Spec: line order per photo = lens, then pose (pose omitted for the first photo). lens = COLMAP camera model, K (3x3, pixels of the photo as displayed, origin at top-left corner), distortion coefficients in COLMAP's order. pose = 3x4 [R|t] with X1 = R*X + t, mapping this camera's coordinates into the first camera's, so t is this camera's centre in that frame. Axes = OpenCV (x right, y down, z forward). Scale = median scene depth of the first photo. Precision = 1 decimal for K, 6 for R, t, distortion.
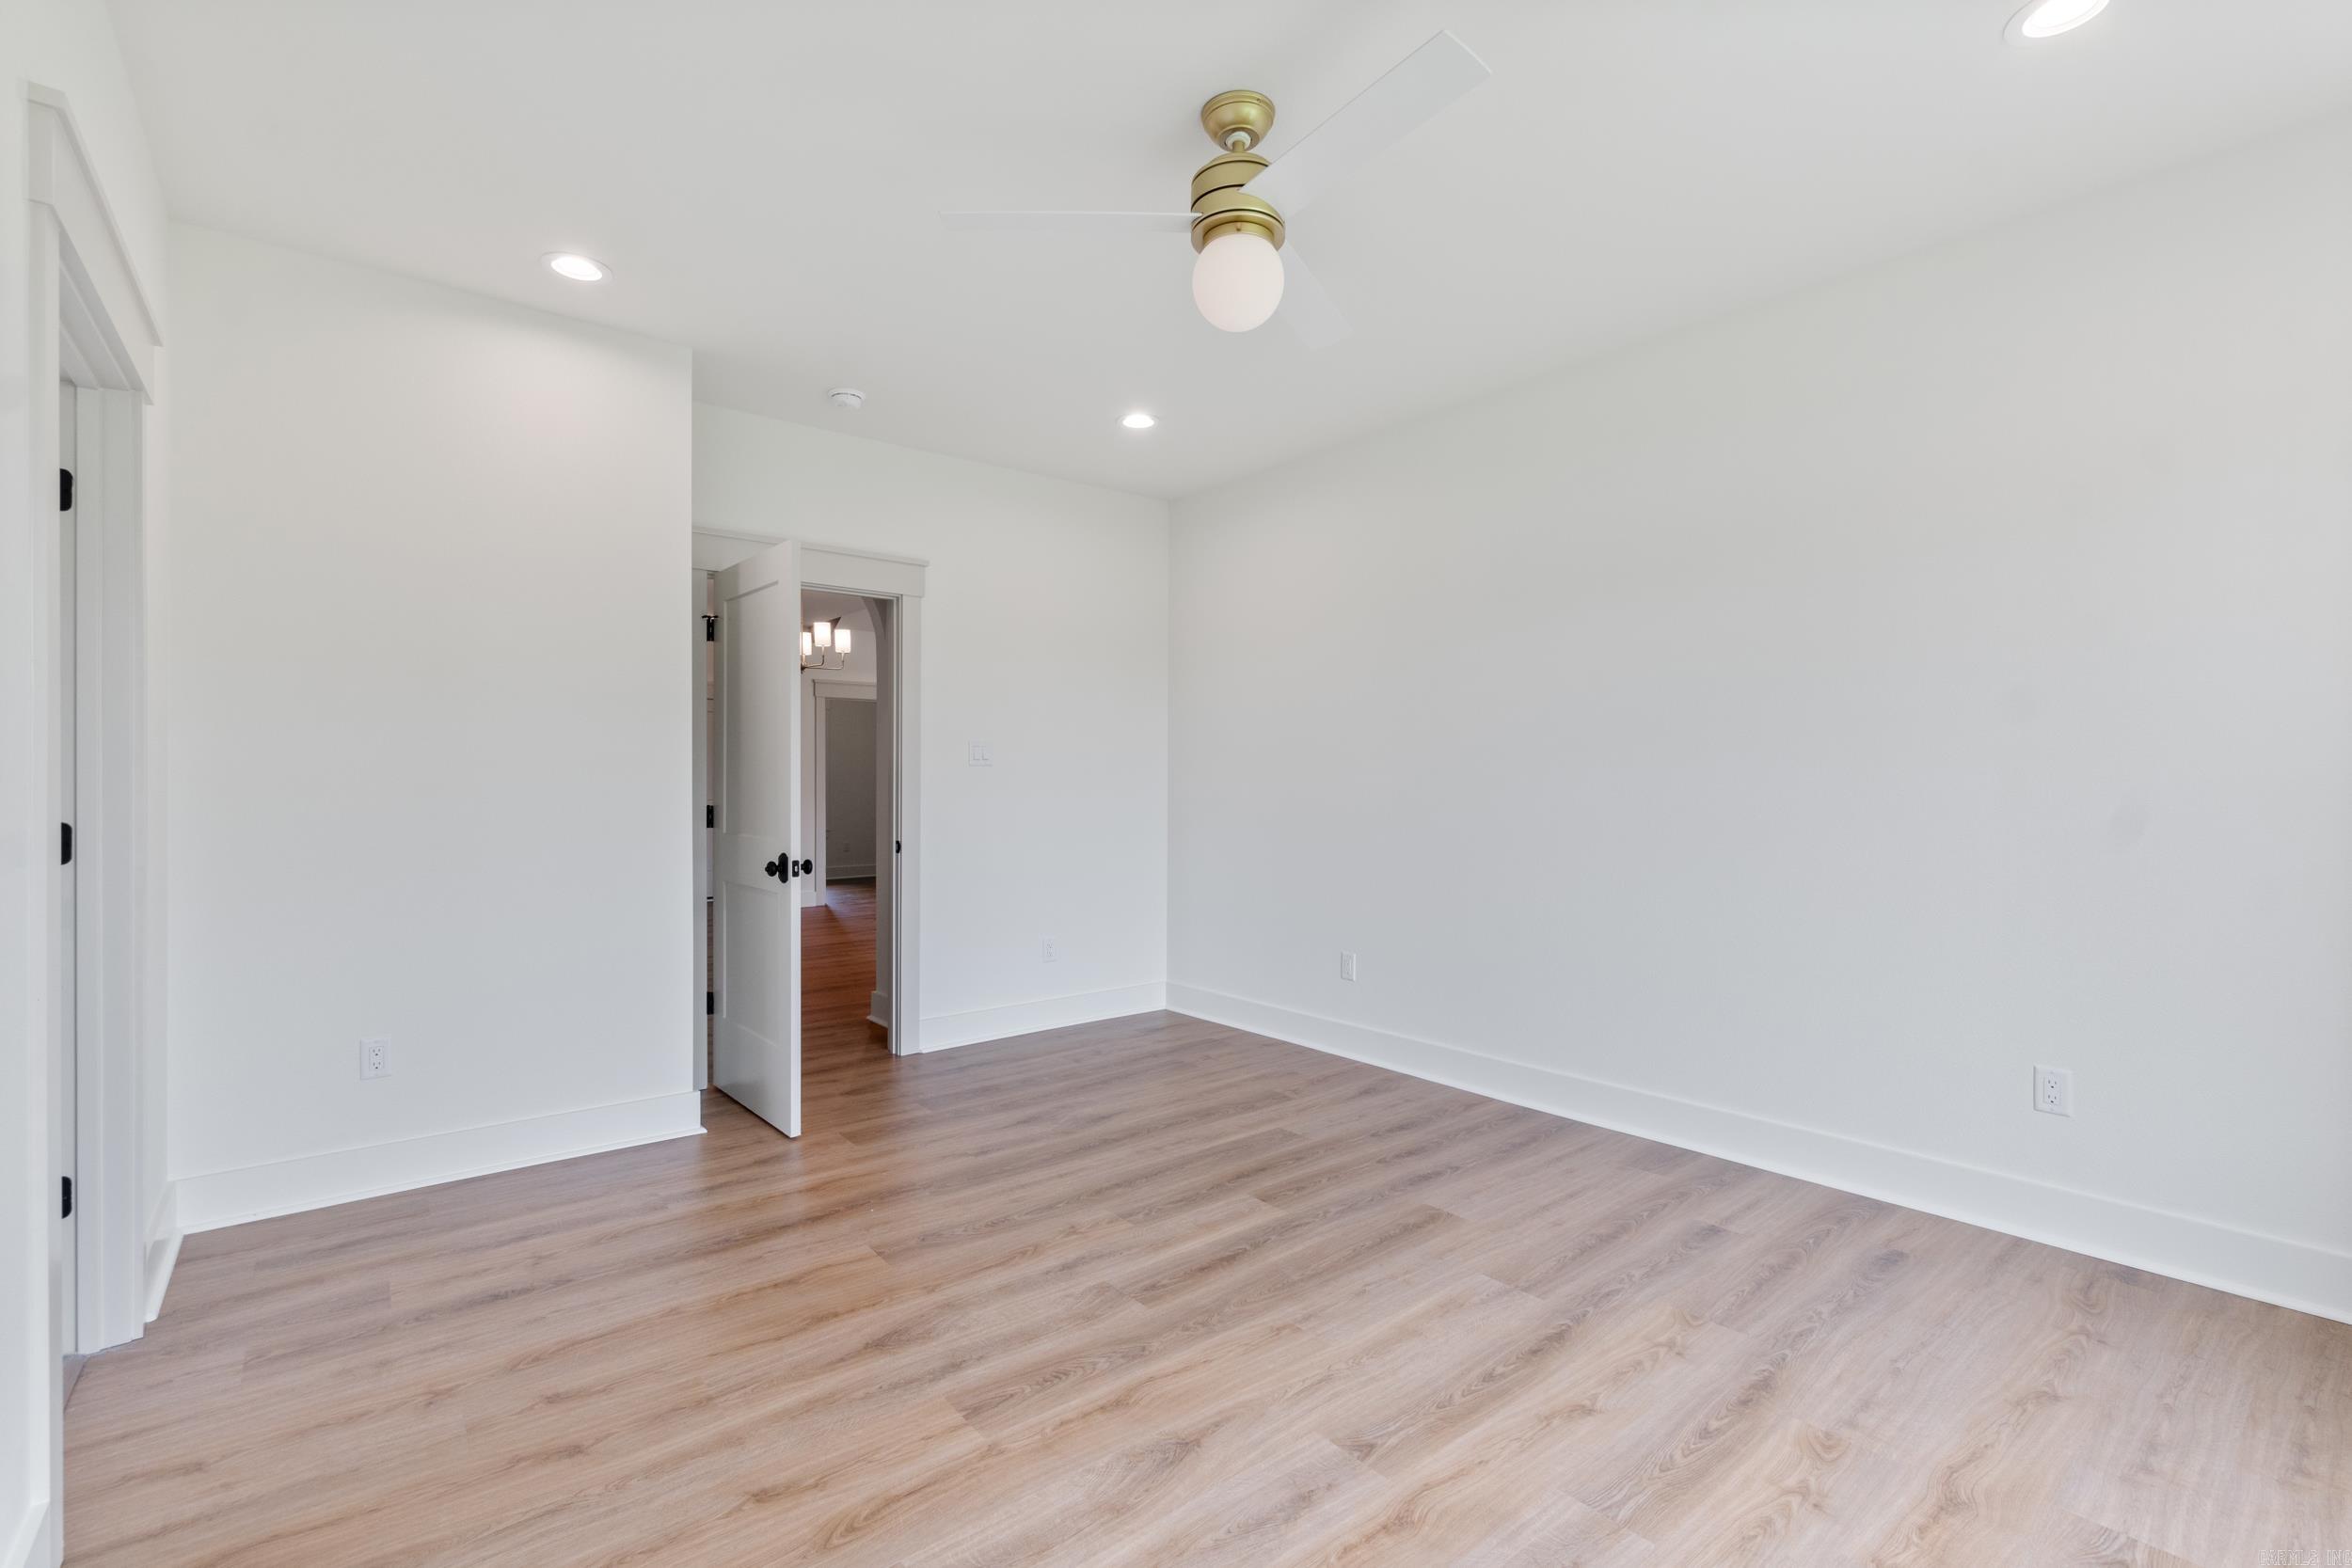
lens RADIAL K [[1017.9, 0, 1166.1], [0, 1017.9, 775.4], [0, 0, 1]] dist [-0.002427, -0.000242]
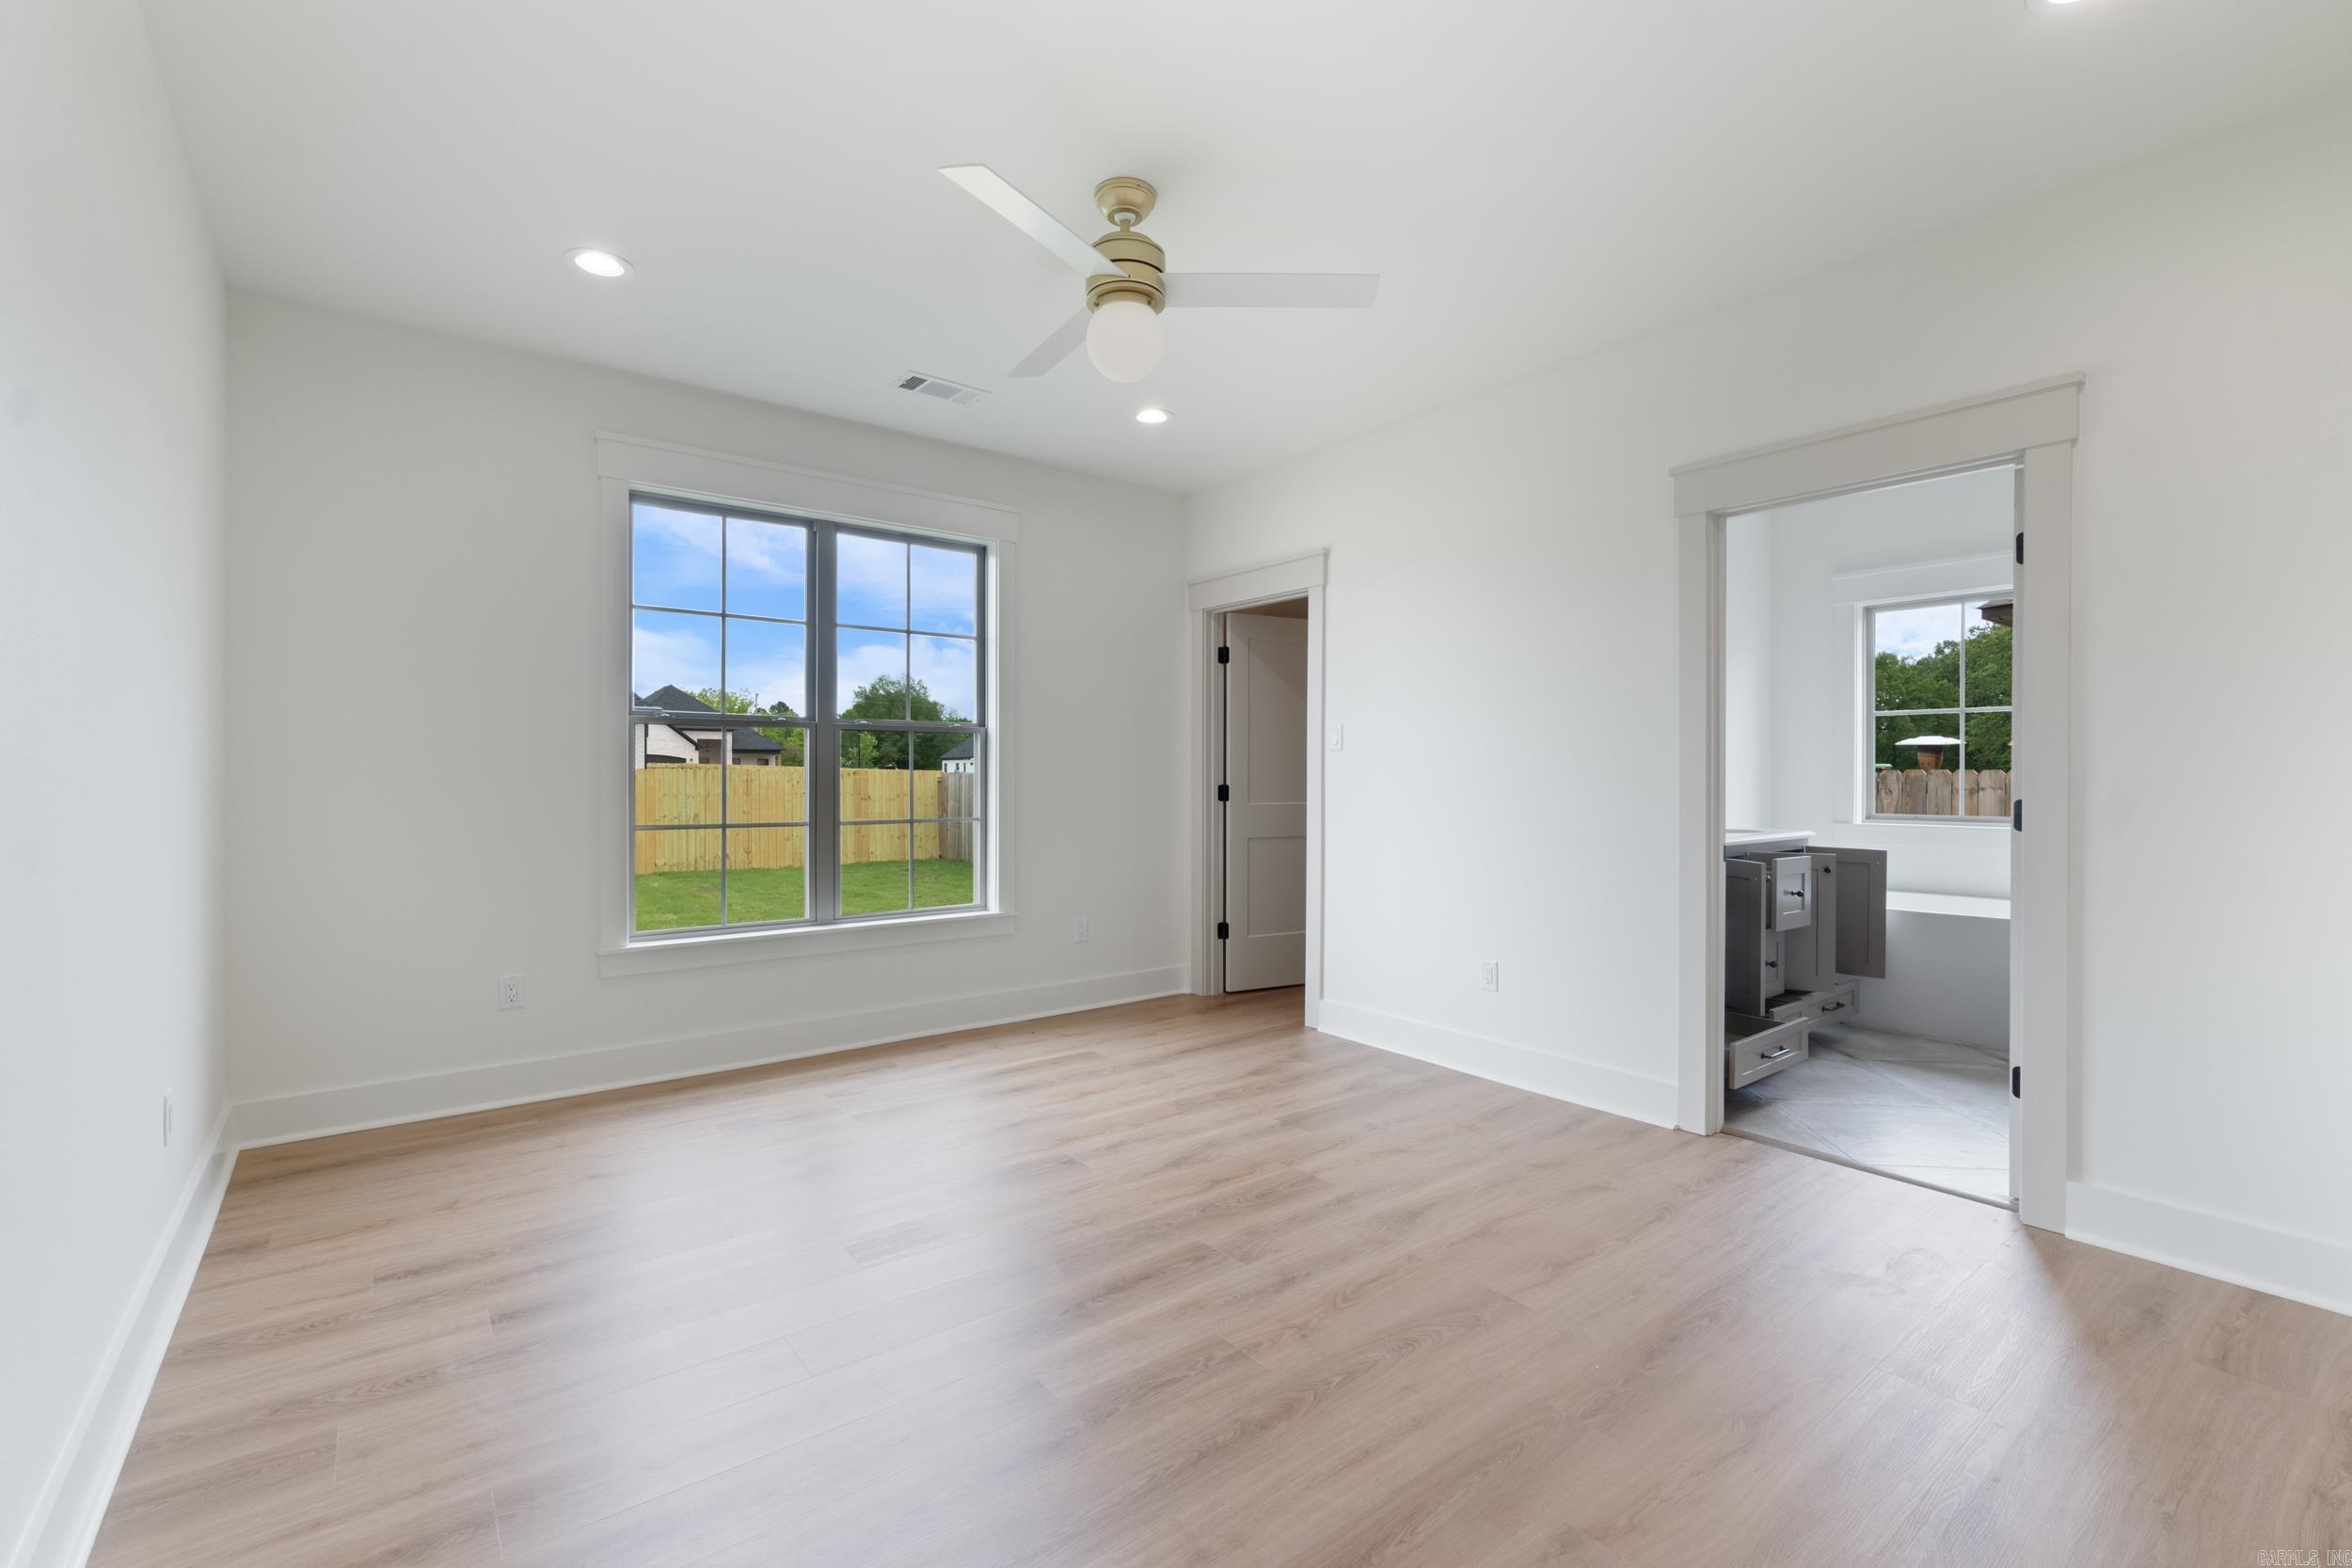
lens RADIAL K [[1023.3, 0, 1161.4], [0, 1023.3, 781.3], [0, 0, 1]] dist [0.001009, 0.000345]
pose [[-0.999569, -0.003891, 0.029095, -0.004763], [-0.004108, 0.999964, -0.007407, 0.029788], [-0.029065, -0.007524, -0.999549, 2.097541]]
